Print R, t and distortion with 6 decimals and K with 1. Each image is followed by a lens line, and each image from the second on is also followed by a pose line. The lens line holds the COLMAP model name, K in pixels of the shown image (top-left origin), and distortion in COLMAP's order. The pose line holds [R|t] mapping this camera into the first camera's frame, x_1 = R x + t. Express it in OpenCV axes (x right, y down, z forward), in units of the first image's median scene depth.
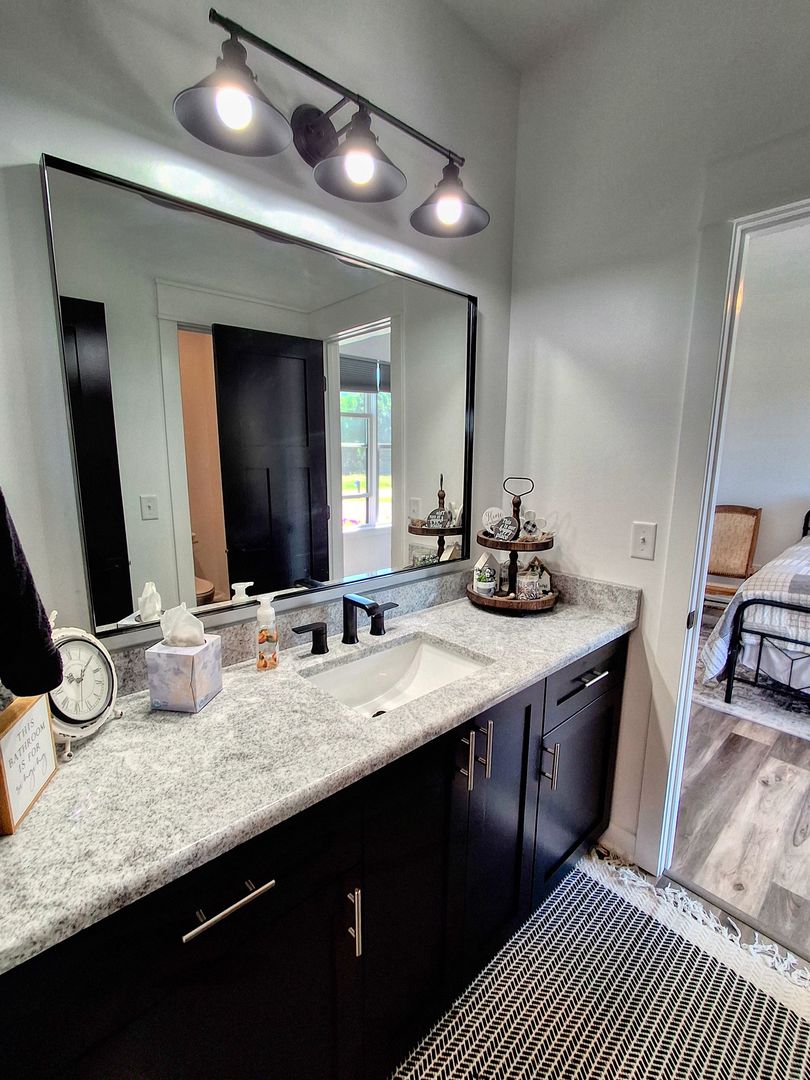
lens RADIAL K [[498.9, 0, 405.0], [0, 498.9, 540.0], [0, 0, 1]] dist [0.032684, 0.000662]
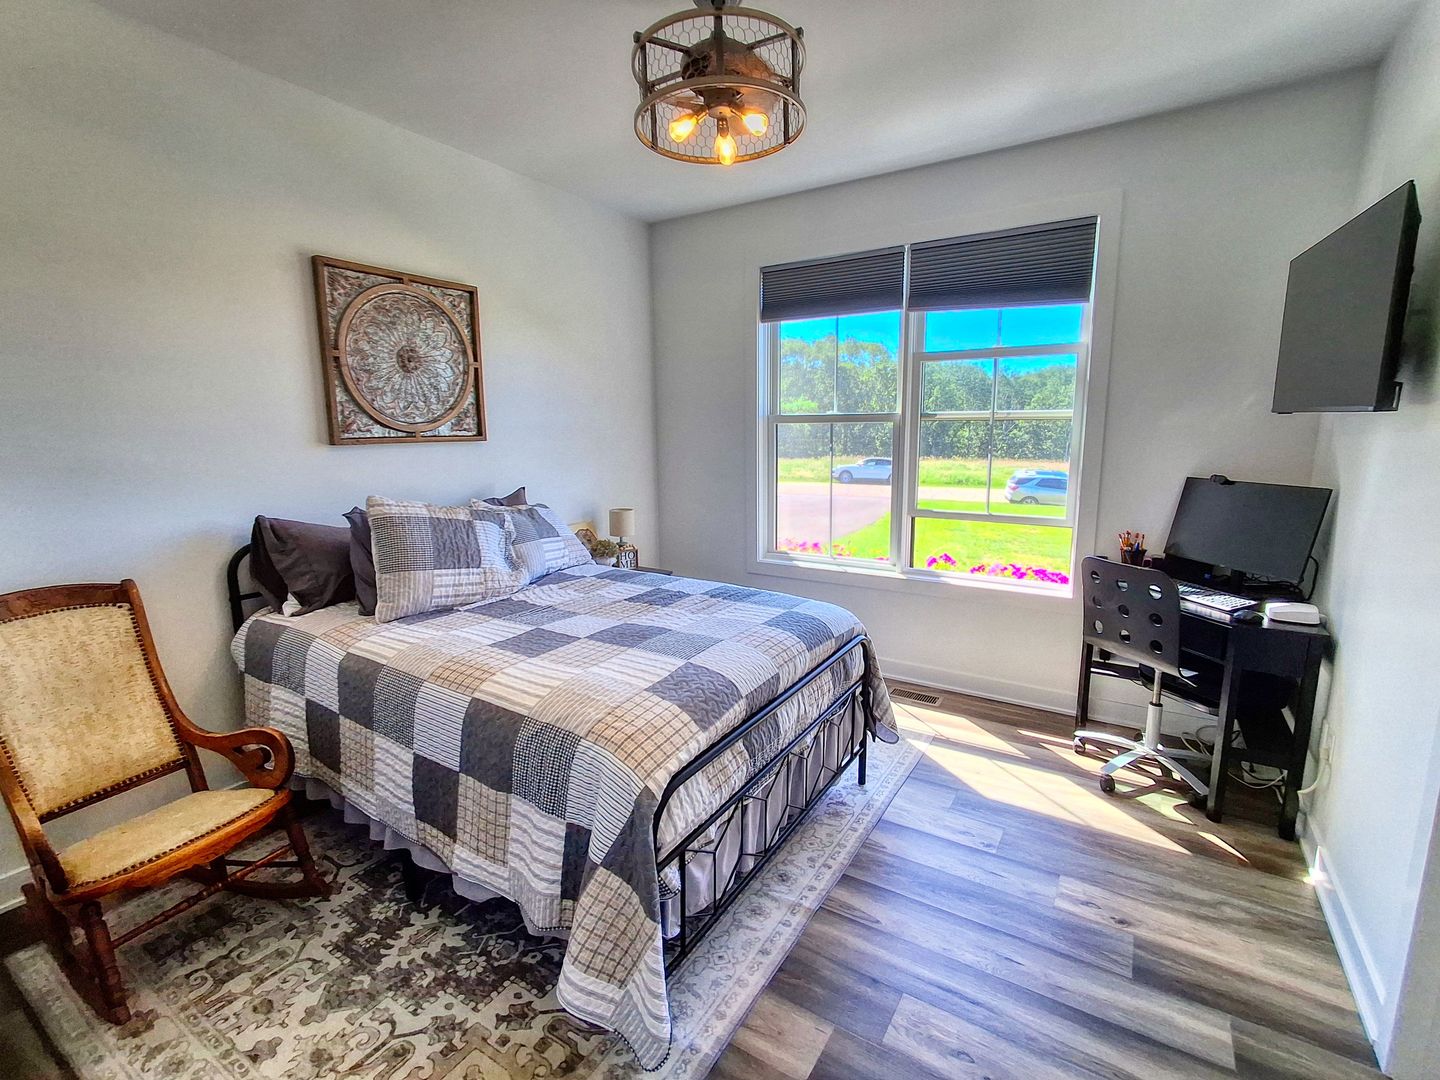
lens RADIAL K [[665.3, 0, 717.2], [0, 665.3, 535.5], [0, 0, 1]] dist [0.032684, 0.000662]
pose [[-0.256615, -0.169027, 0.951619, 0.133258], [0.185789, 0.957601, 0.220190, -0.122667], [-0.948489, 0.233305, -0.214332, 0.698165]]
